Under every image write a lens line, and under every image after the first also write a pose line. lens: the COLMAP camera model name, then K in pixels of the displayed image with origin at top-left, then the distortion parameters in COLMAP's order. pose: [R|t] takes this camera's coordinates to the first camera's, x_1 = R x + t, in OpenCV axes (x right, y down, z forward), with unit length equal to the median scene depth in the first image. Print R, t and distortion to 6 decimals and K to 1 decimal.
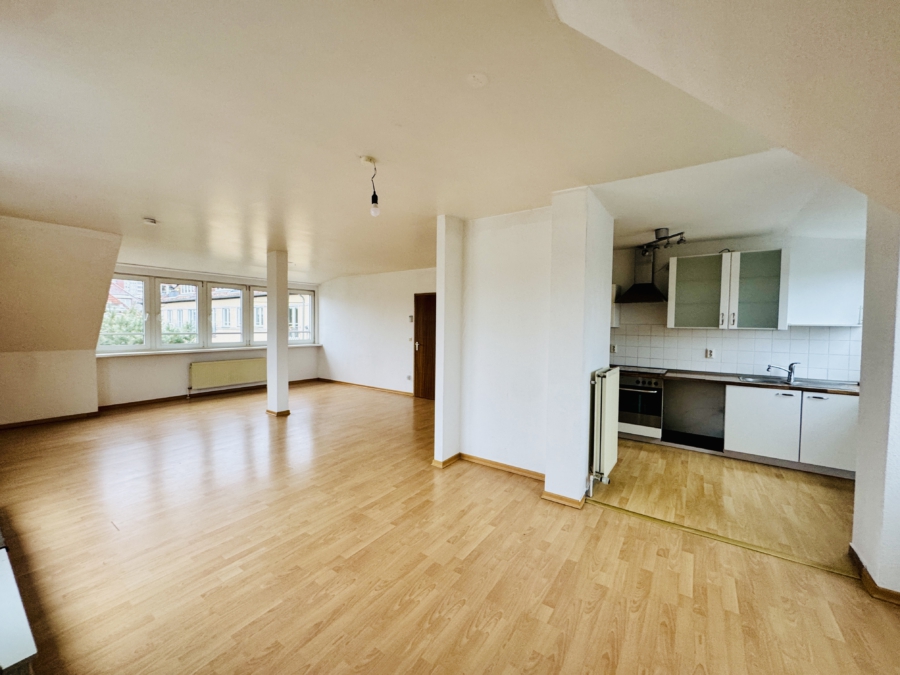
lens RADIAL K [[357.5, 0, 450.0], [0, 357.5, 337.5], [0, 0, 1]] dist [0.000349, -0.000498]
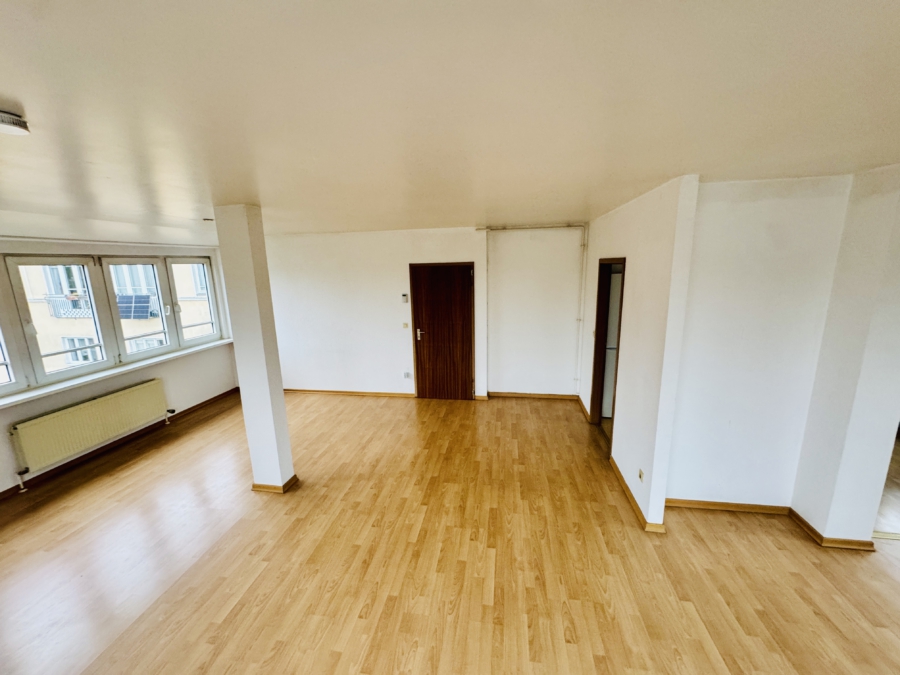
lens RADIAL K [[357.5, 0, 450.0], [0, 357.5, 337.5], [0, 0, 1]] dist [0.000349, -0.000498]
pose [[0.901130, -0.120601, 0.416437, -0.594879], [0.053025, 0.983978, 0.170220, -0.161898], [-0.430294, -0.131309, 0.893088, 0.500002]]
